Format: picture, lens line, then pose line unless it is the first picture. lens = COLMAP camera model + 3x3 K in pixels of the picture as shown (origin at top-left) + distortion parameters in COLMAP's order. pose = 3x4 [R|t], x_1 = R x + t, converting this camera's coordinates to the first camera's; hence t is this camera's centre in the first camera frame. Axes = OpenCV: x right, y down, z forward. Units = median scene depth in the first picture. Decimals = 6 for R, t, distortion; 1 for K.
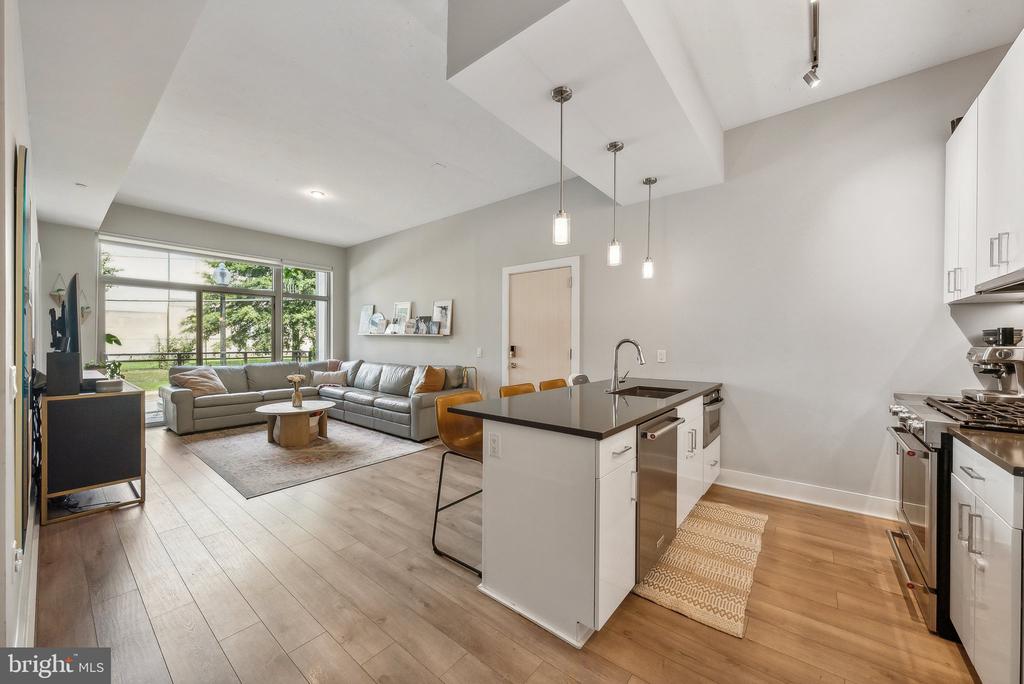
lens RADIAL K [[370.5, 0, 509.9], [0, 370.5, 344.8], [0, 0, 1]] dist [0.001098, 0.000445]
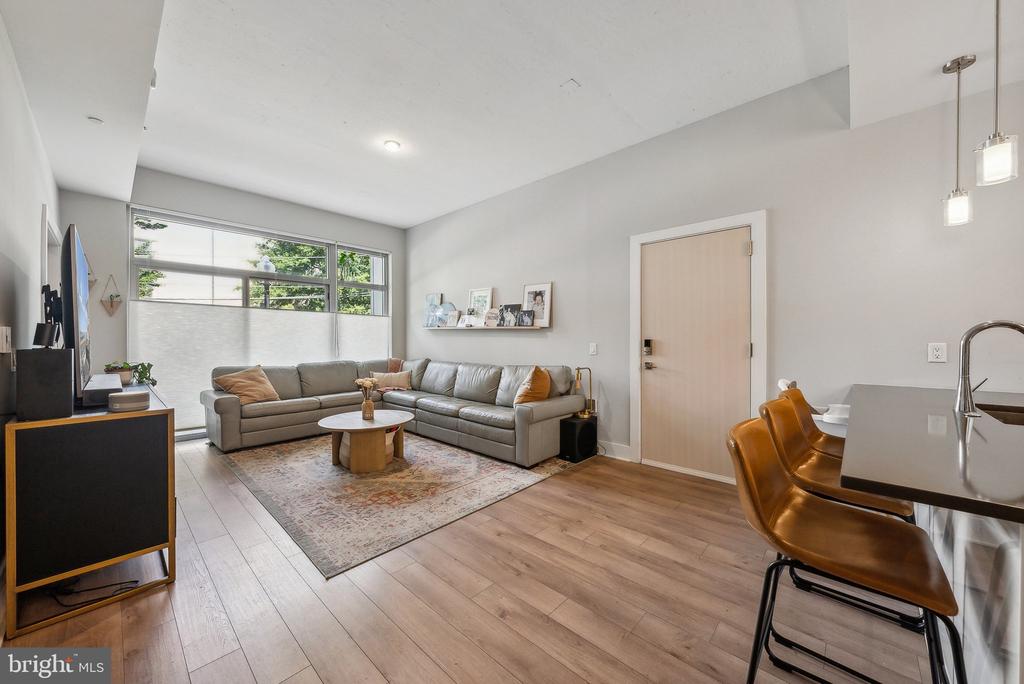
lens RADIAL K [[370.5, 0, 513.9], [0, 370.5, 341.6], [0, 0, 1]] dist [0.001098, 0.000445]
pose [[0.998064, -0.005021, -0.061989, -0.215457], [0.004869, 0.999985, -0.002605, 0.007669], [0.062001, 0.002298, 0.998073, 0.238164]]
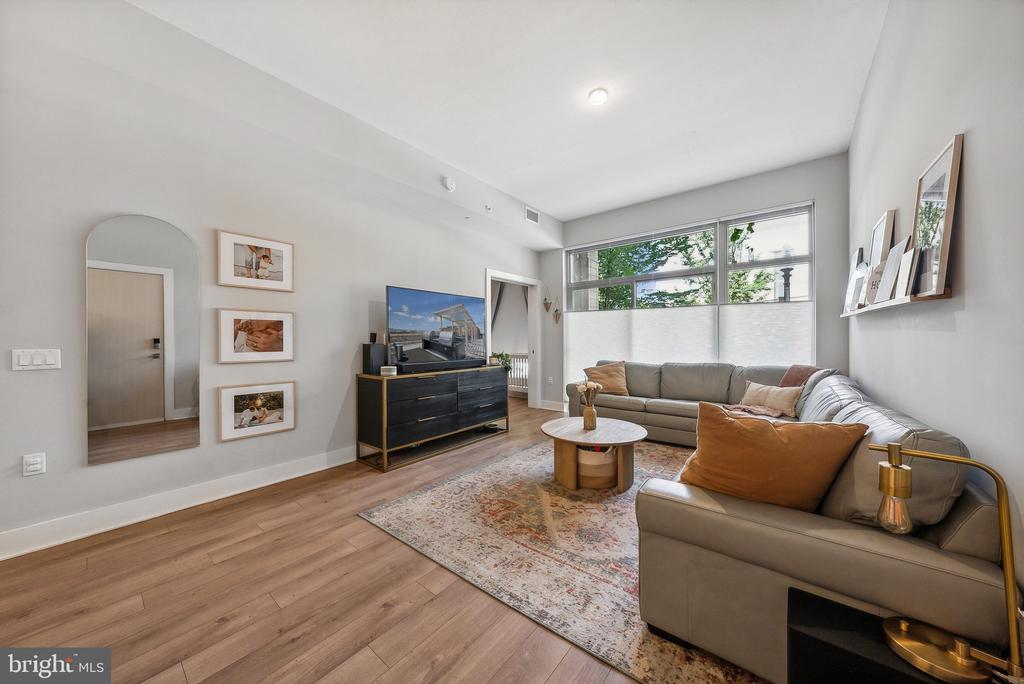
lens RADIAL K [[347.6, 0, 507.6], [0, 347.6, 341.4], [0, 0, 1]] dist [0.000907, 0.000018]
pose [[-0.001586, 0.001358, -0.999998, 0.066796], [0.002088, 0.999997, 0.001355, 0.004441], [0.999997, -0.002086, -0.001588, 0.836250]]
